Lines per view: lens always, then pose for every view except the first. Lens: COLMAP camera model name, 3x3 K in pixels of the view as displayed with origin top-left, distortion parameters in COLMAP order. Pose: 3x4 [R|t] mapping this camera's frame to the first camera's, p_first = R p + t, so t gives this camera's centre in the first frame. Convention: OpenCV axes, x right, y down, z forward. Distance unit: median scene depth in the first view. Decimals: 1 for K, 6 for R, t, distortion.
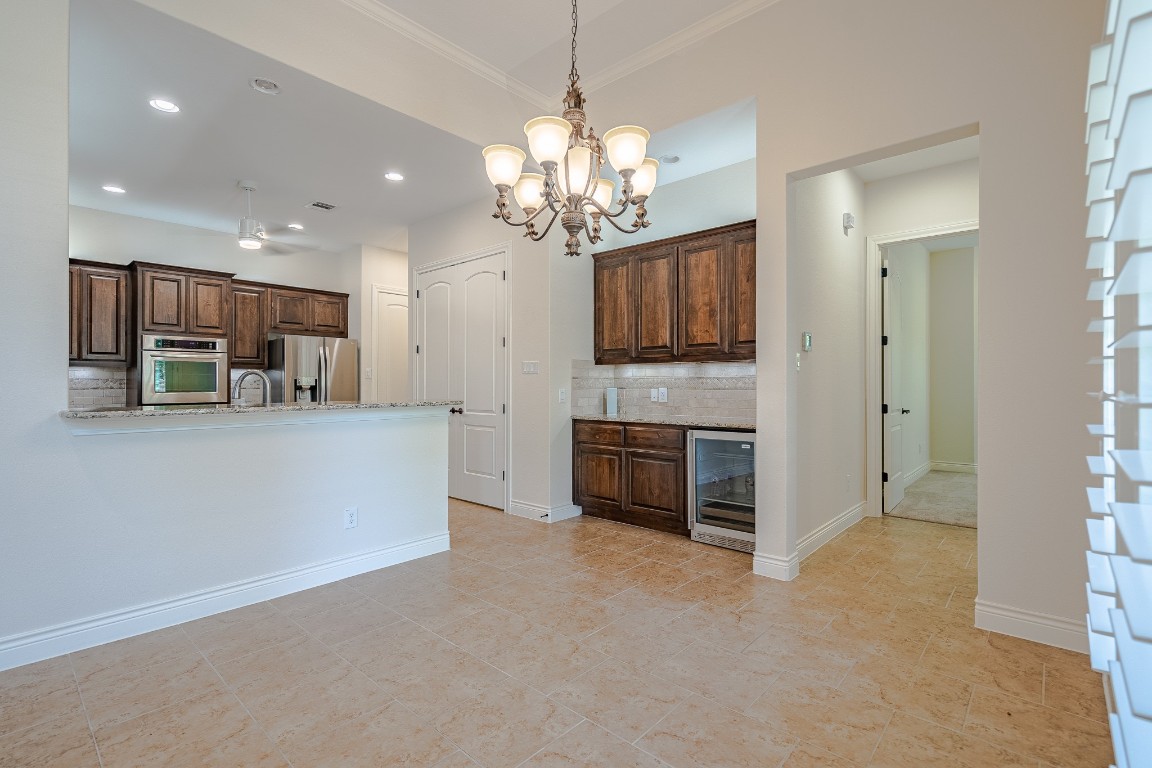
lens RADIAL K [[540.2, 0, 584.5], [0, 540.2, 388.5], [0, 0, 1]] dist [-0.006510, 0.001419]
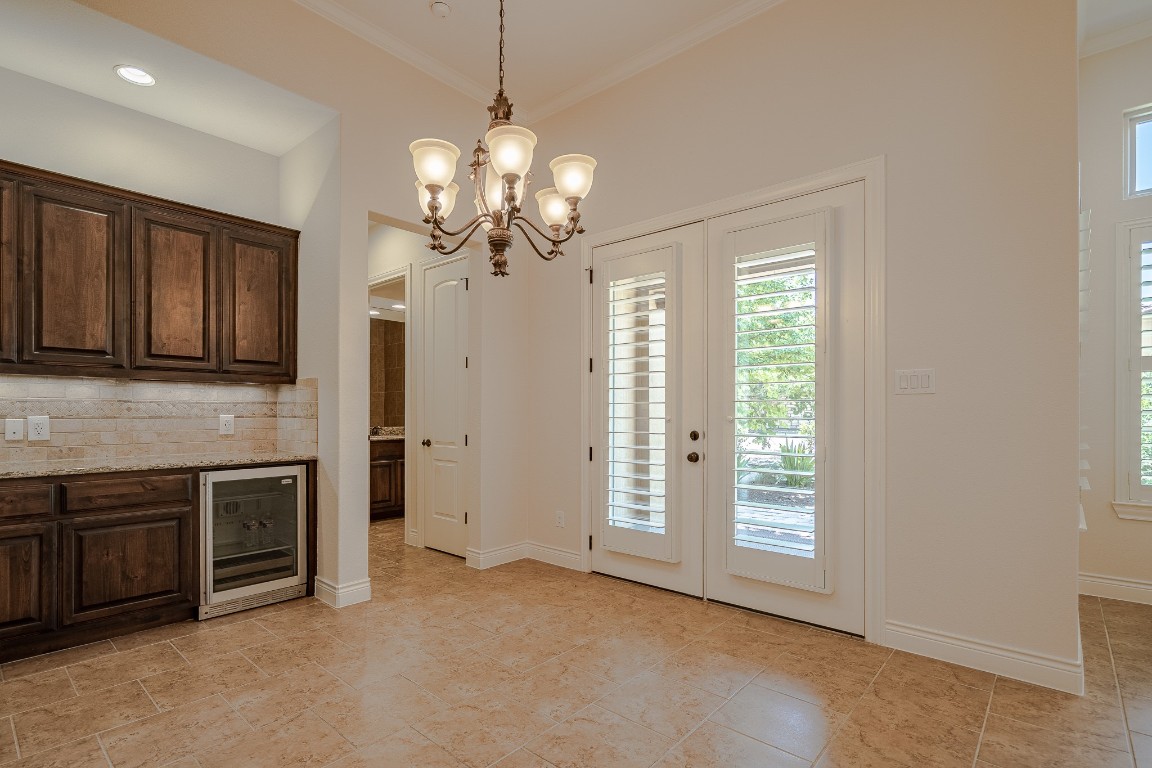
lens RADIAL K [[540.2, 0, 557.4], [0, 540.2, 415.5], [0, 0, 1]] dist [-0.006510, 0.001419]
pose [[0.012936, -0.003605, 0.999910, -0.524106], [0.003307, 0.999988, 0.003563, -0.002429], [-0.999911, 0.003260, 0.012948, 0.485563]]
